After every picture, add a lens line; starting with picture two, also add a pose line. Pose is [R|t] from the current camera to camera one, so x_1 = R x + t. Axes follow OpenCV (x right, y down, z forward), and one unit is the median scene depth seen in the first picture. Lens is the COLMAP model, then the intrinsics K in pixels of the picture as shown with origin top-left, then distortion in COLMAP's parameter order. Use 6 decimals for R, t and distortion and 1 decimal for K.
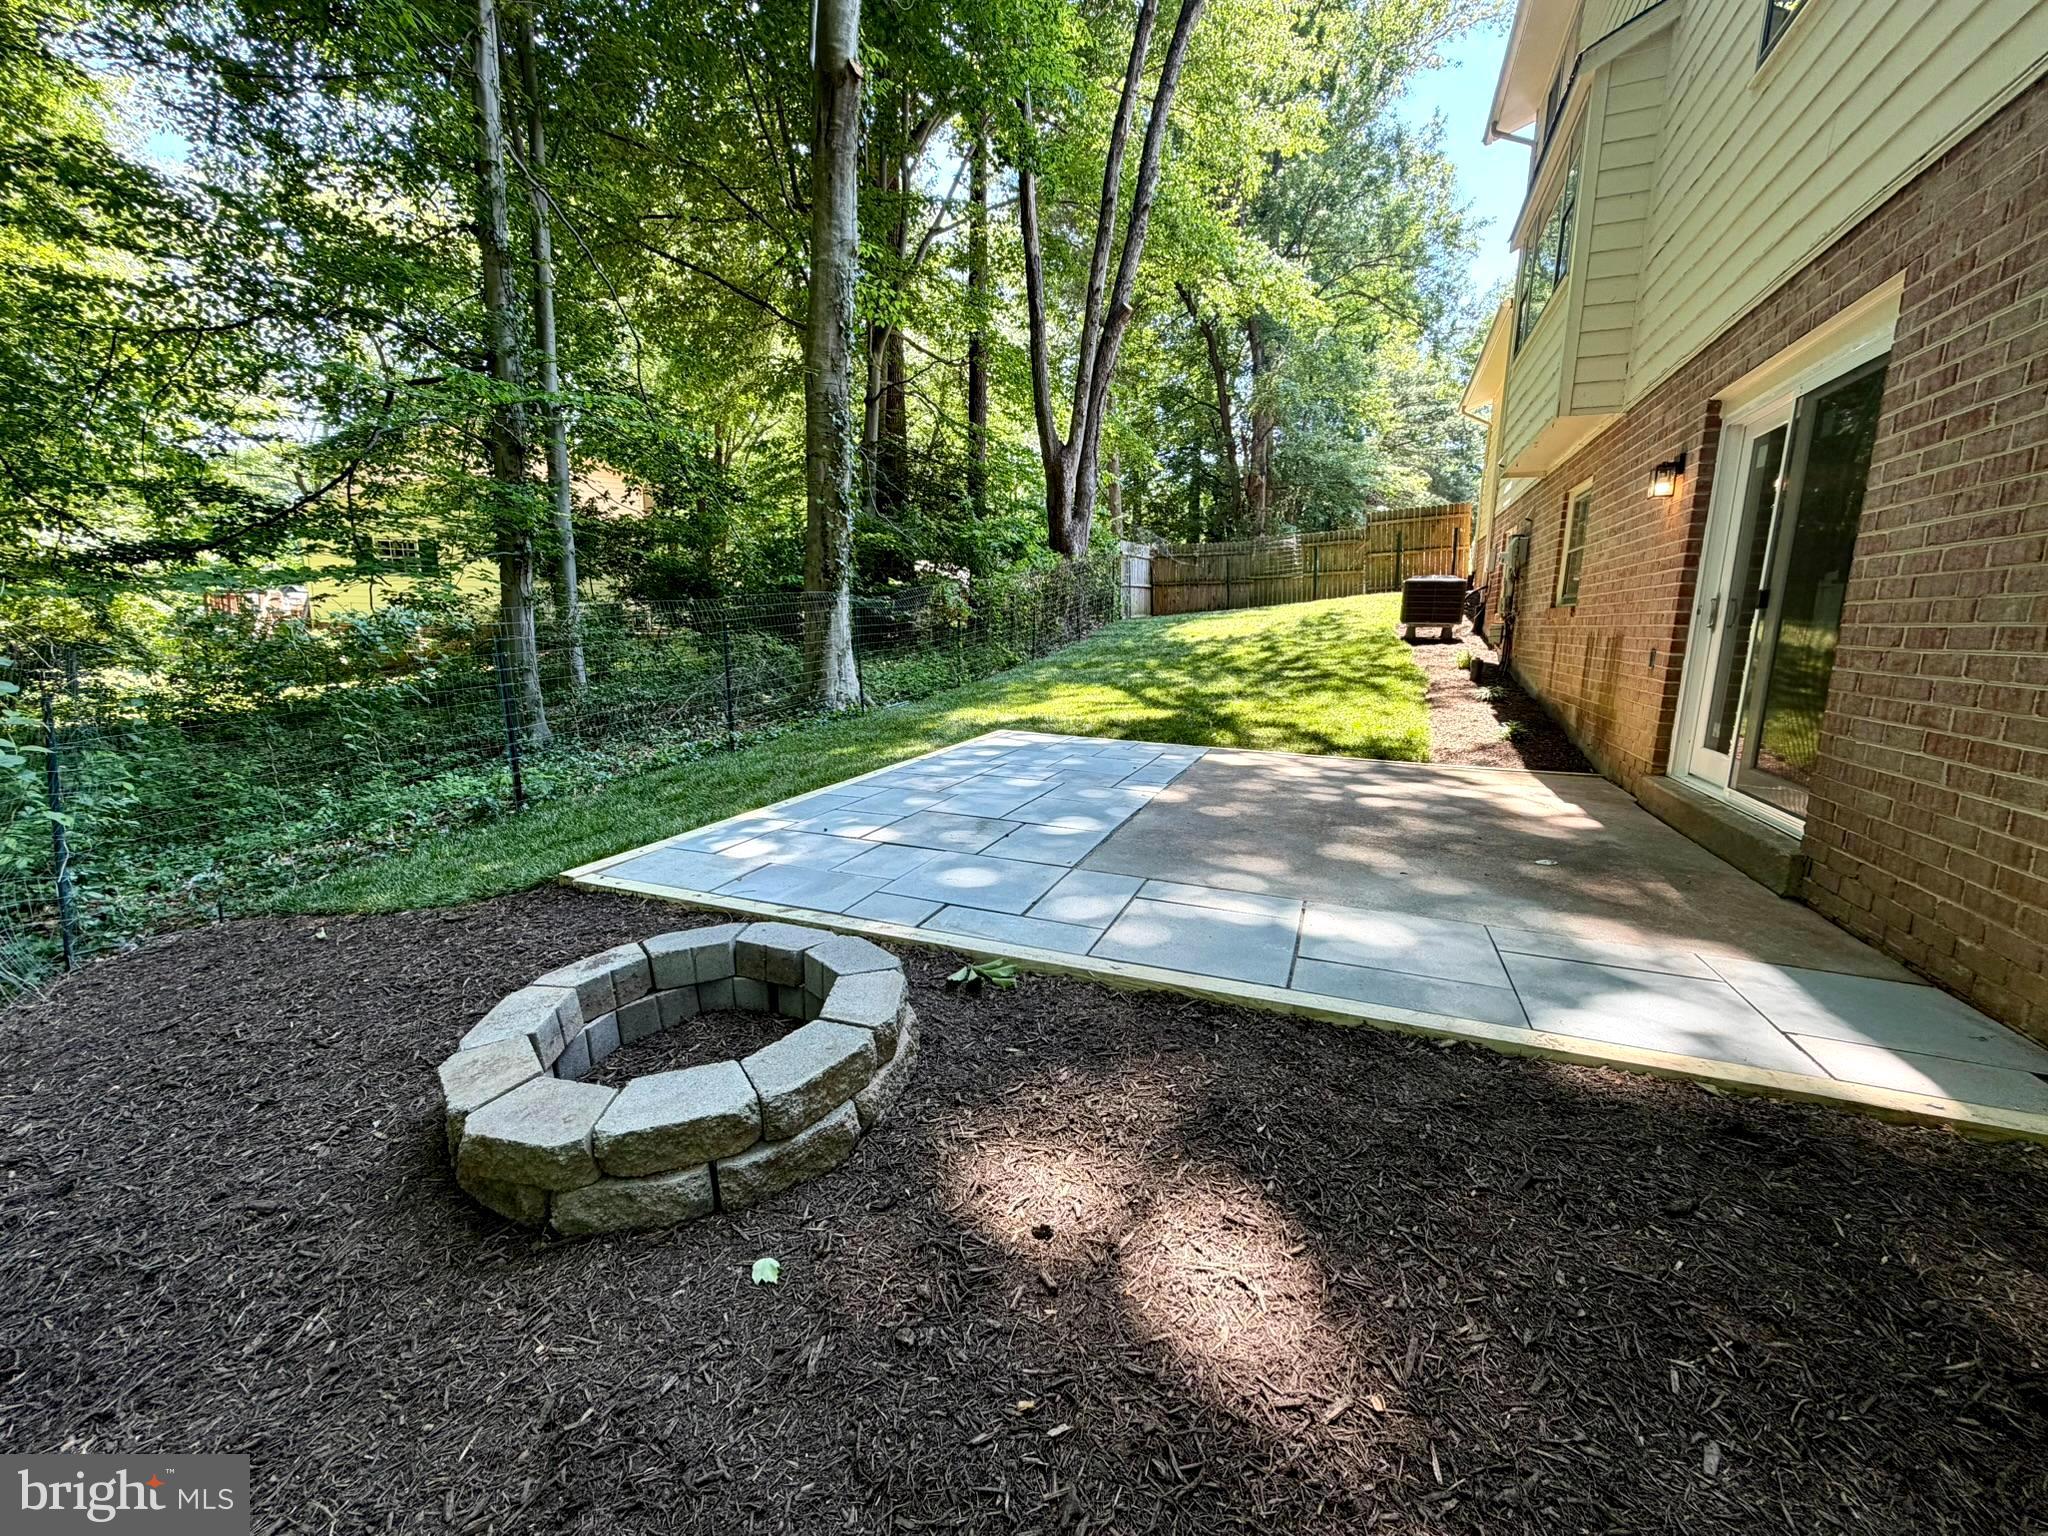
lens RADIAL K [[814.0, 0, 1020.6], [0, 814.0, 762.9], [0, 0, 1]] dist [0.002045, -0.000327]
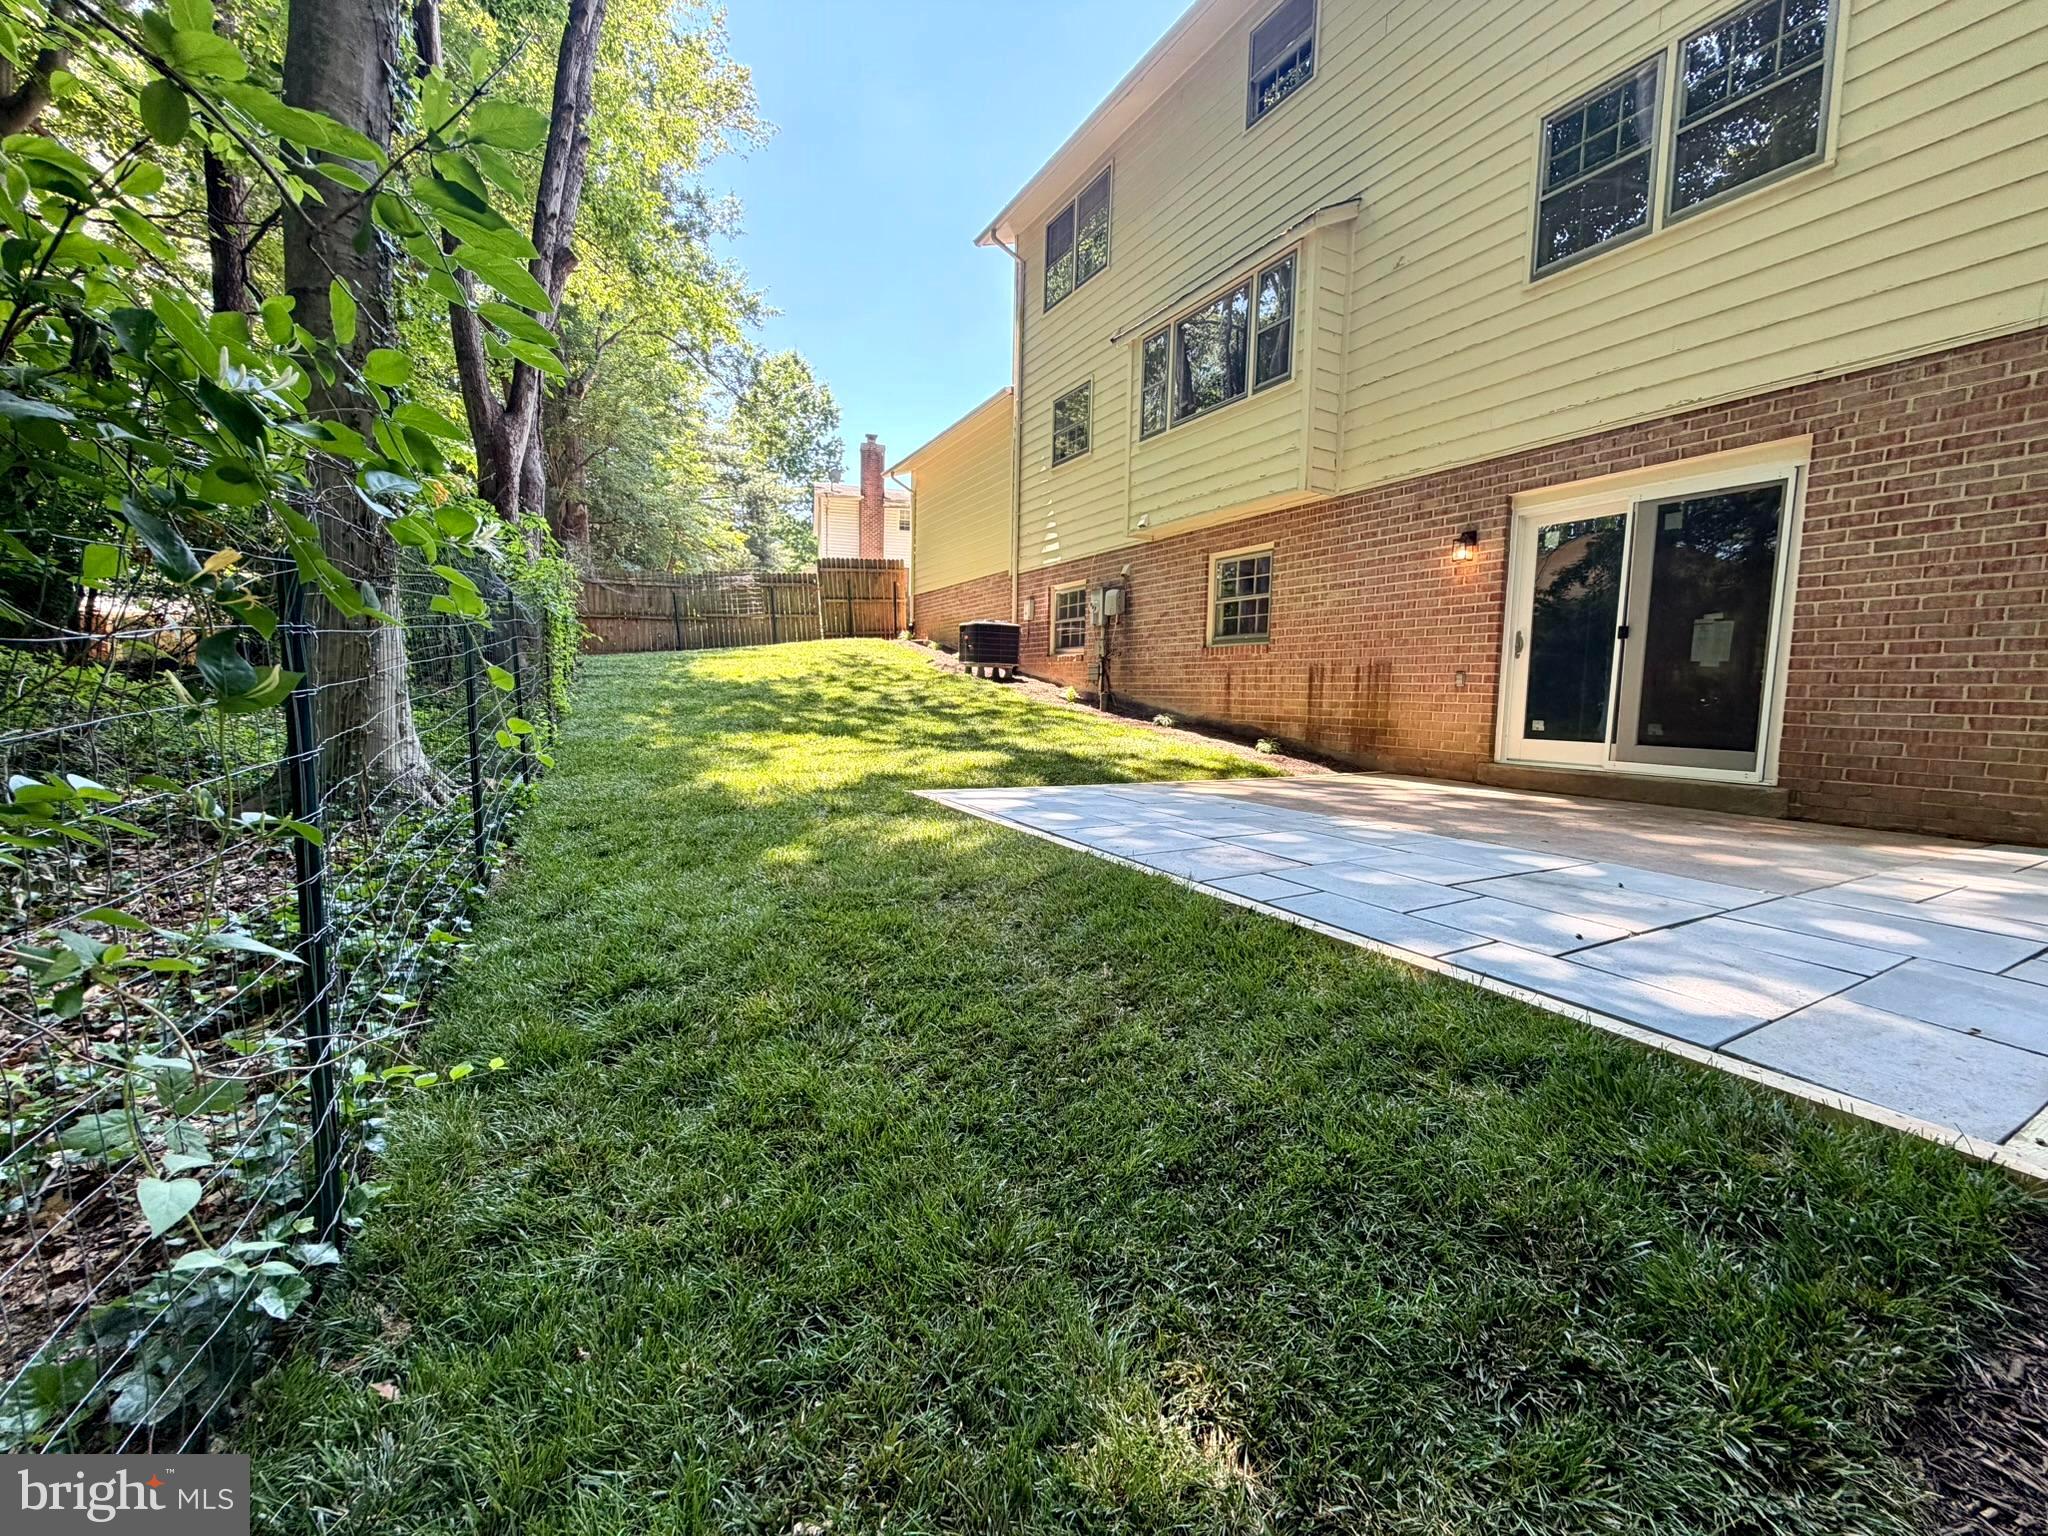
lens RADIAL K [[814.0, 0, 1020.6], [0, 814.0, 762.9], [0, 0, 1]] dist [0.002045, -0.000327]
pose [[0.620758, -0.077361, 0.780176, -0.258591], [0.129190, 0.991610, -0.004466, -0.026014], [-0.773284, 0.103564, 0.625544, 0.251147]]
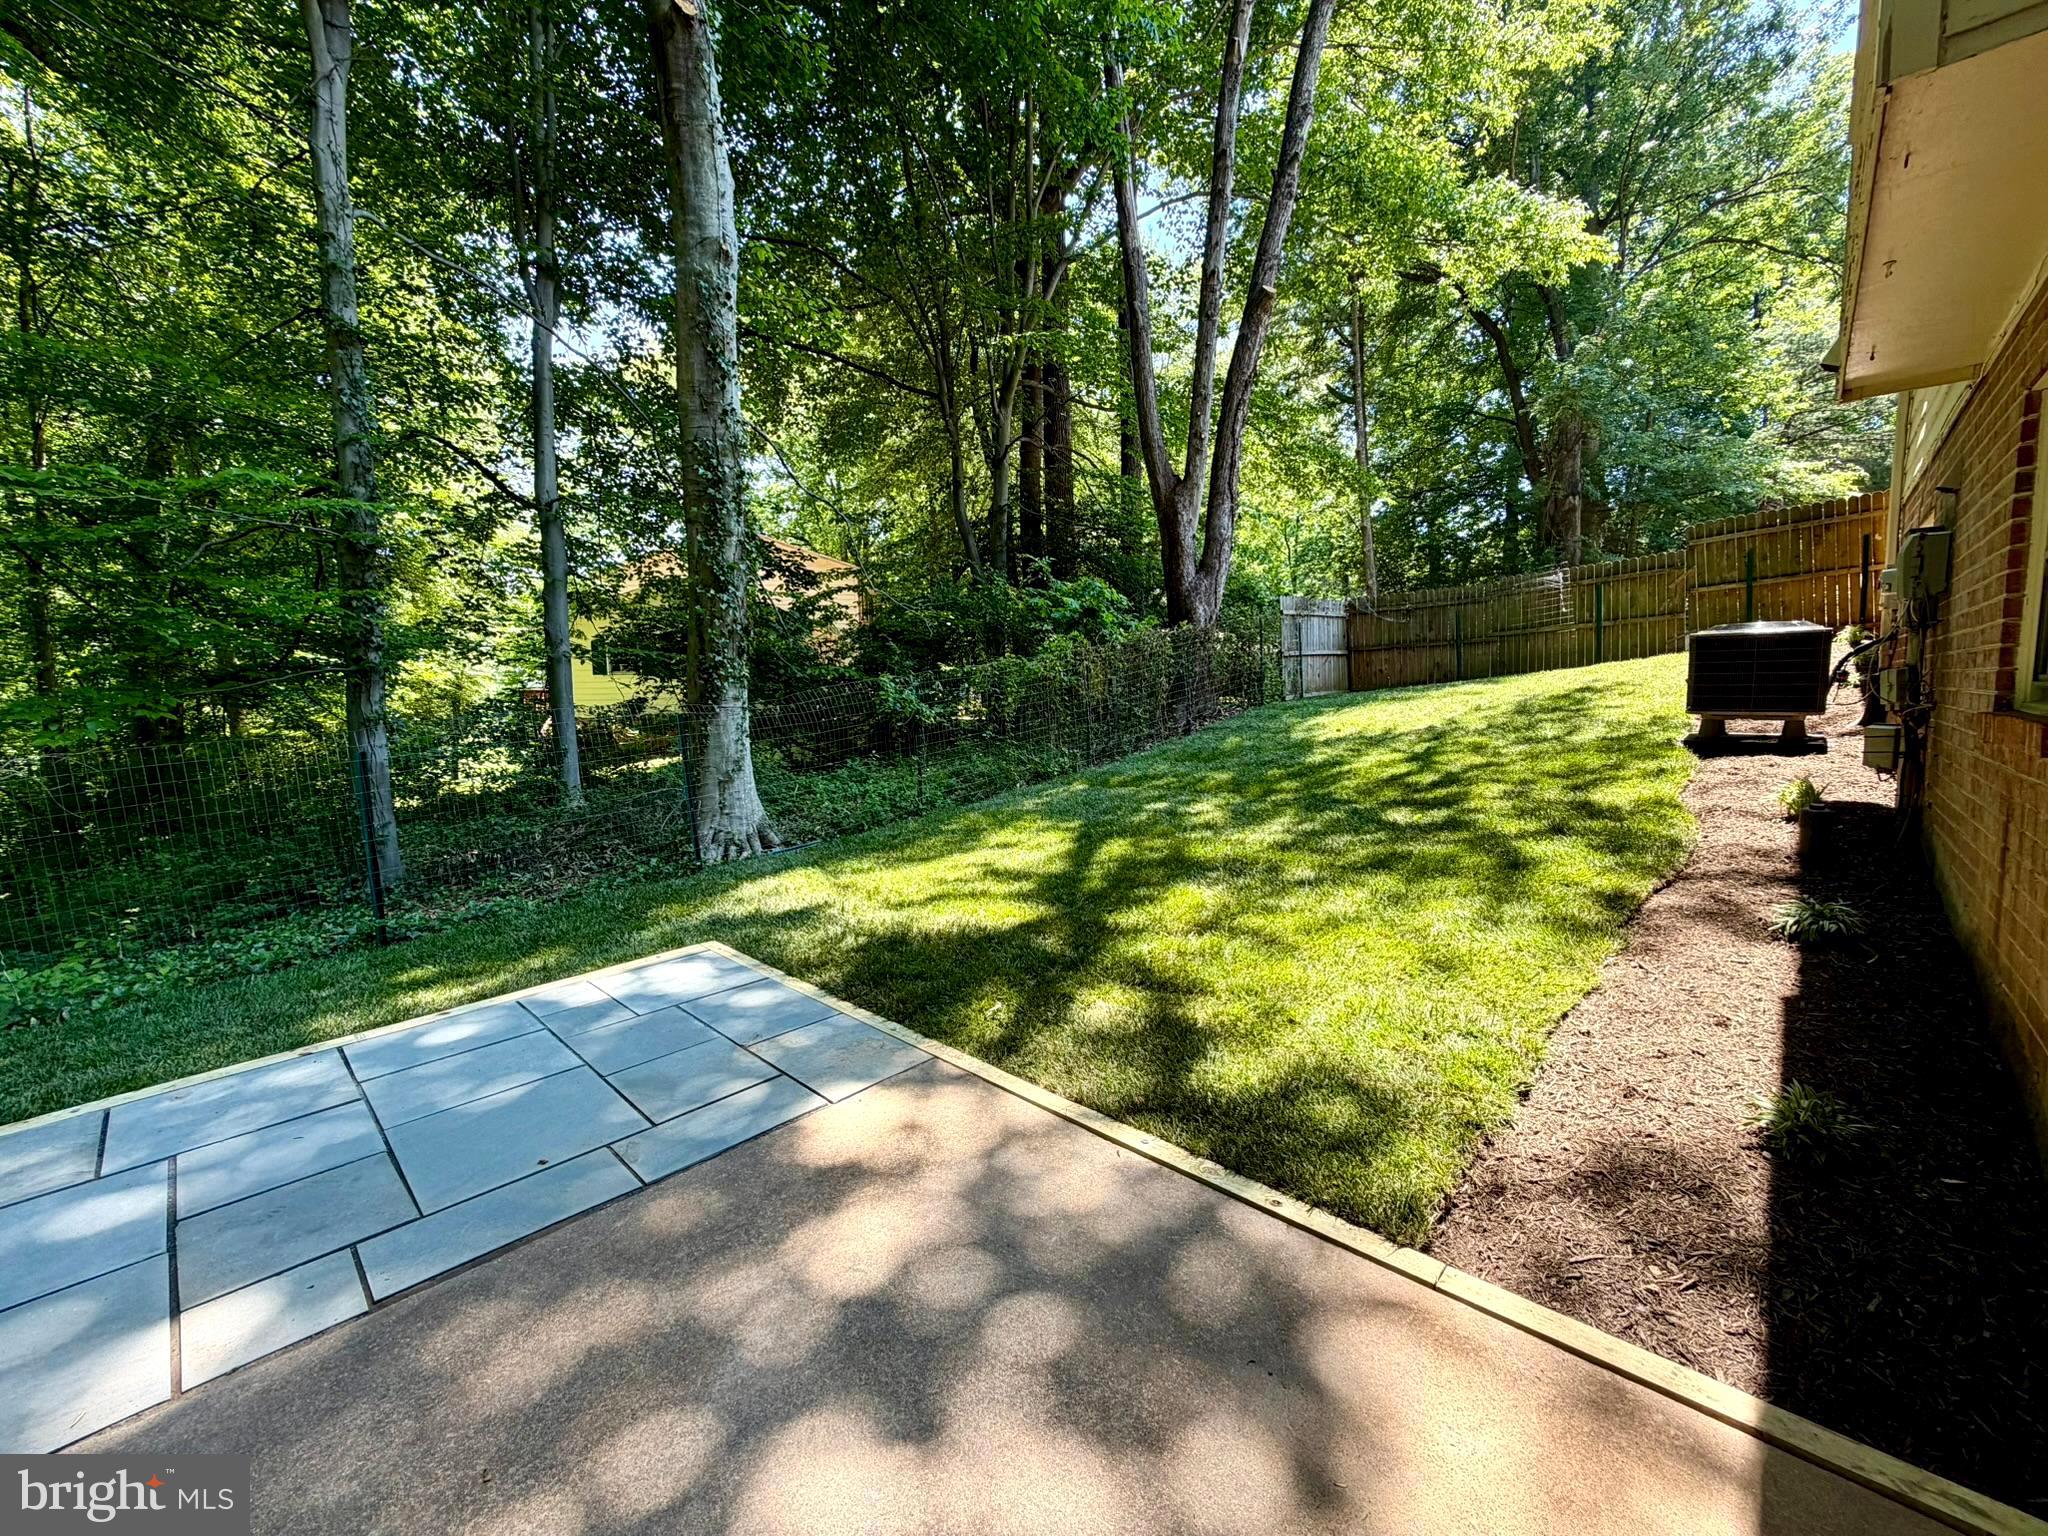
lens RADIAL K [[814.0, 0, 1020.6], [0, 814.0, 762.9], [0, 0, 1]] dist [0.002045, -0.000327]
pose [[0.931519, 0.002392, -0.363684, 0.192484], [-0.031509, 0.996749, -0.074149, -0.064059], [0.362325, 0.080530, 0.928566, 0.257114]]
